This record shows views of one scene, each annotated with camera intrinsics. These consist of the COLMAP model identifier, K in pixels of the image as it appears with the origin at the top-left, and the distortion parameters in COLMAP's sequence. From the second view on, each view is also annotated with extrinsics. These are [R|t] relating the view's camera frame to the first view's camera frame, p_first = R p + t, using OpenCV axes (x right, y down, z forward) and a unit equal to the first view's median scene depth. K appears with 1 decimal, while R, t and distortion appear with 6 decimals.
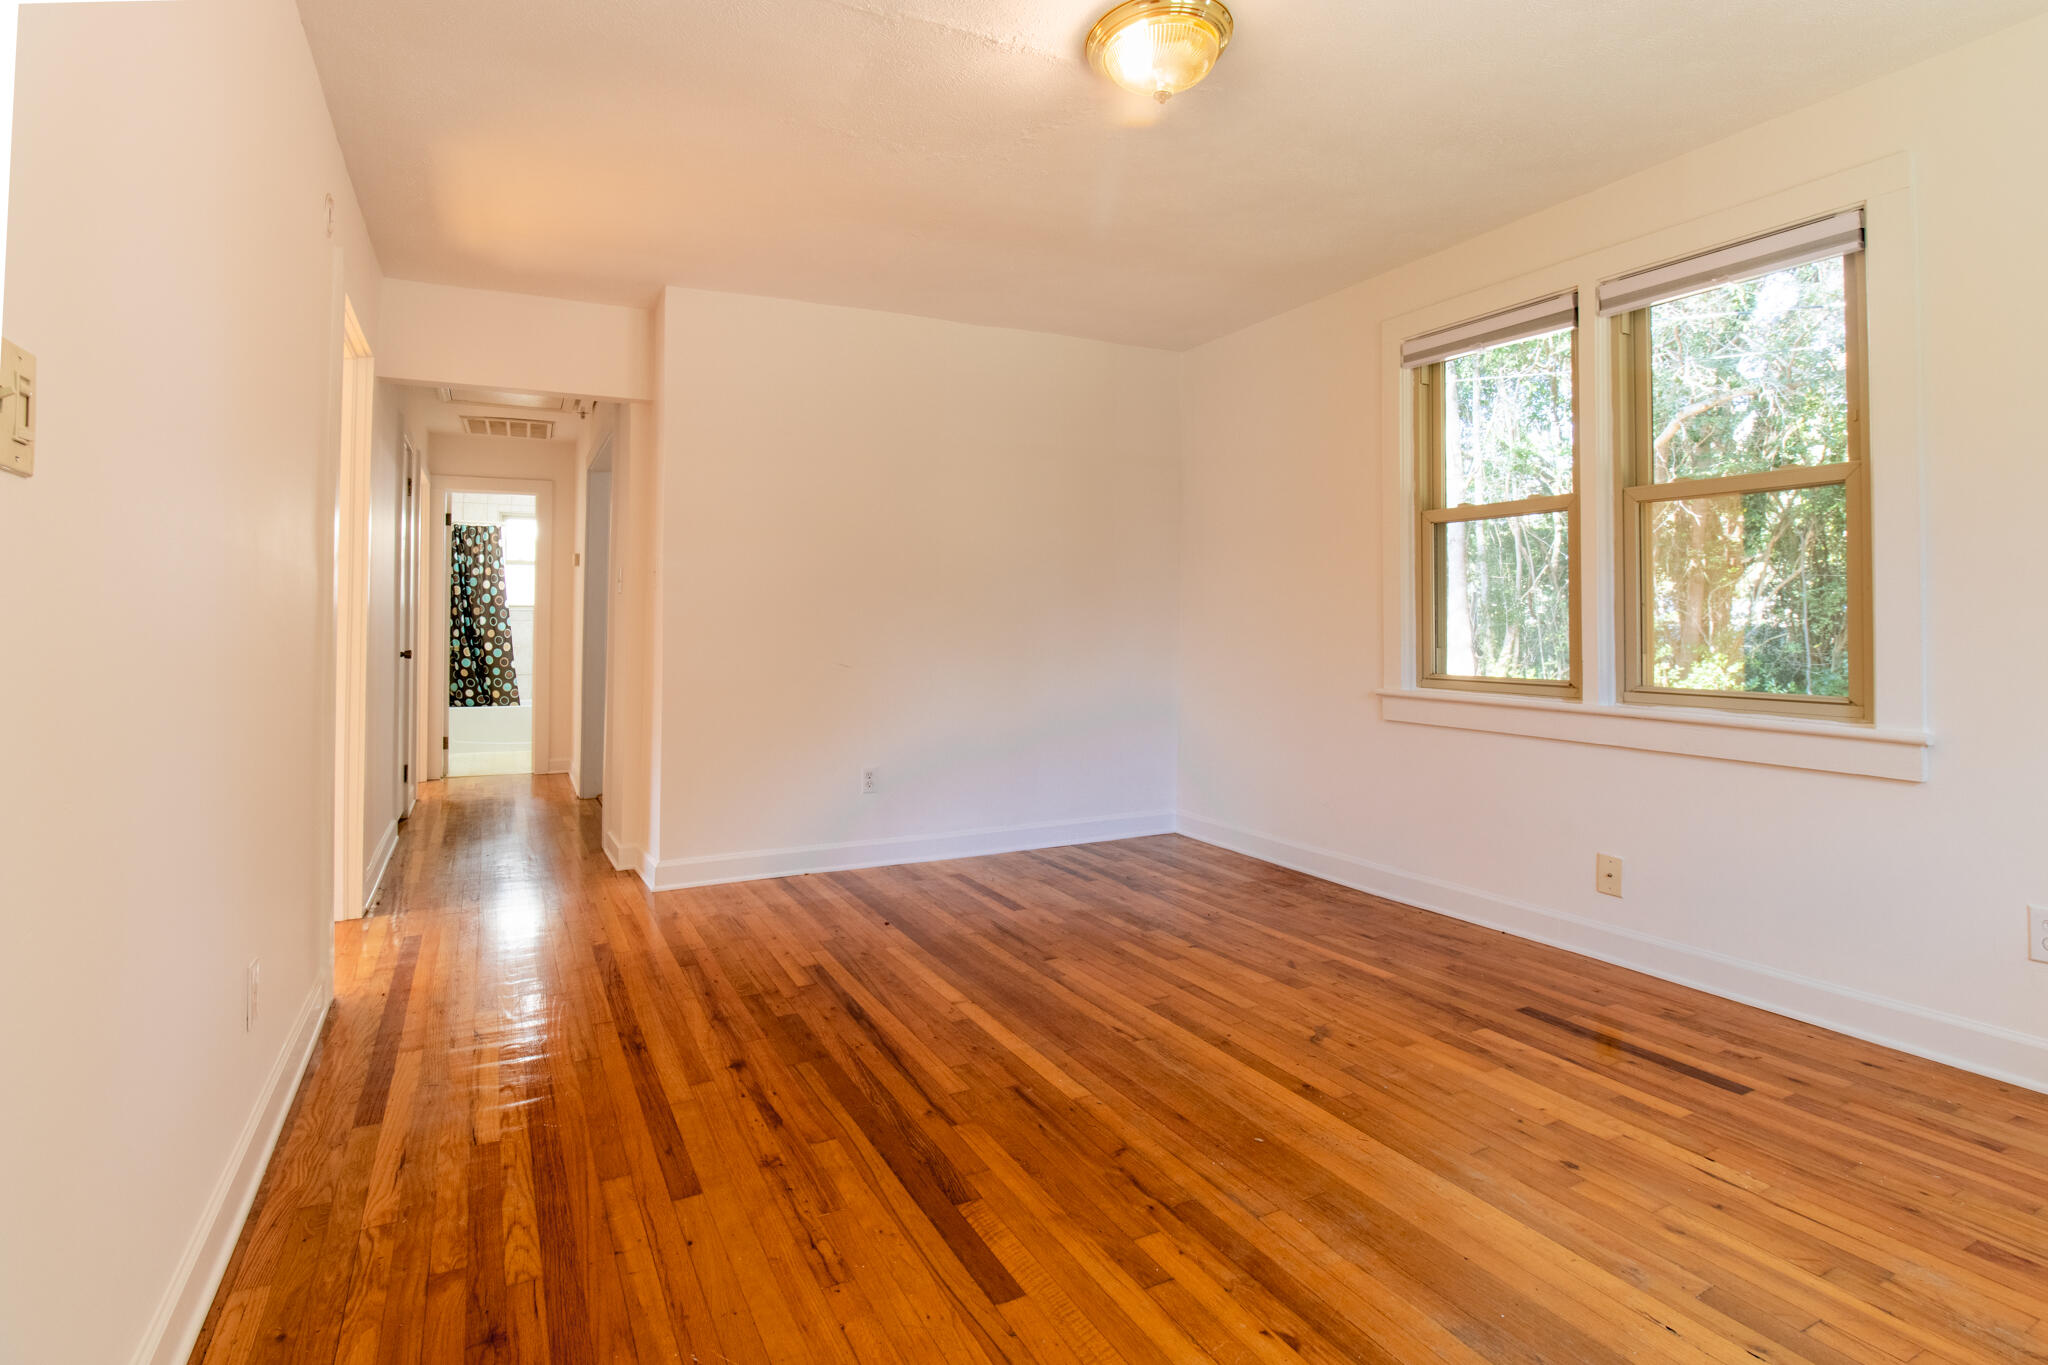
lens RADIAL K [[951.4, 0, 1007.4], [0, 951.4, 612.2], [0, 0, 1]] dist [-0.013512, -0.003336]
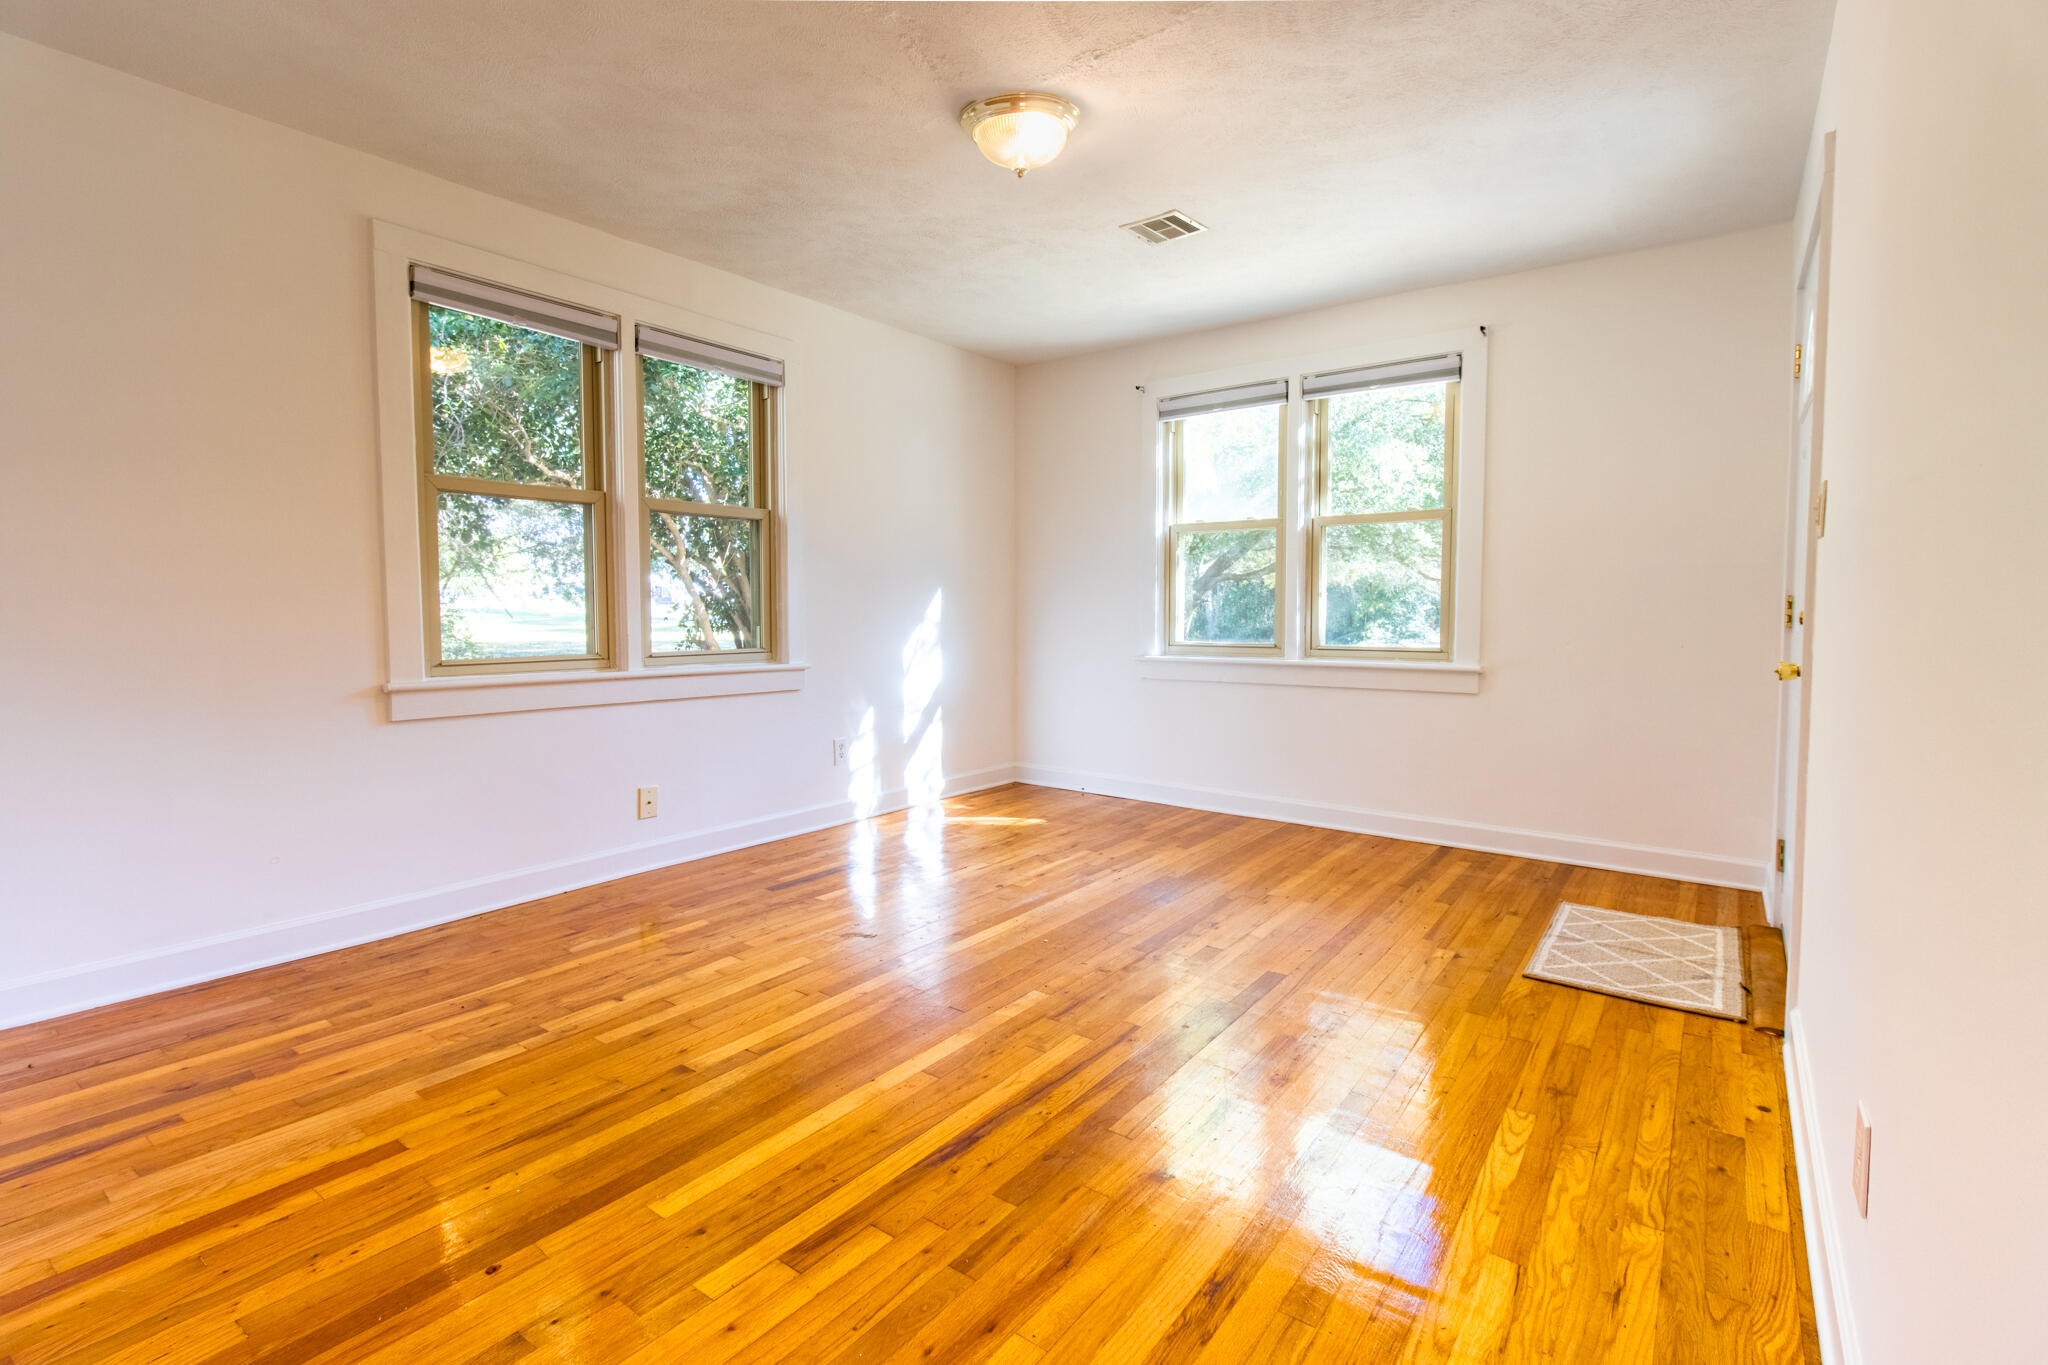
lens RADIAL K [[951.4, 0, 1010.6], [0, 951.4, 673.9], [0, 0, 1]] dist [-0.013512, -0.003336]
pose [[-0.418293, -0.057509, 0.906490, -0.592189], [-0.008203, 0.998192, 0.059542, 0.028546], [-0.908275, 0.017470, -0.418009, 0.946476]]
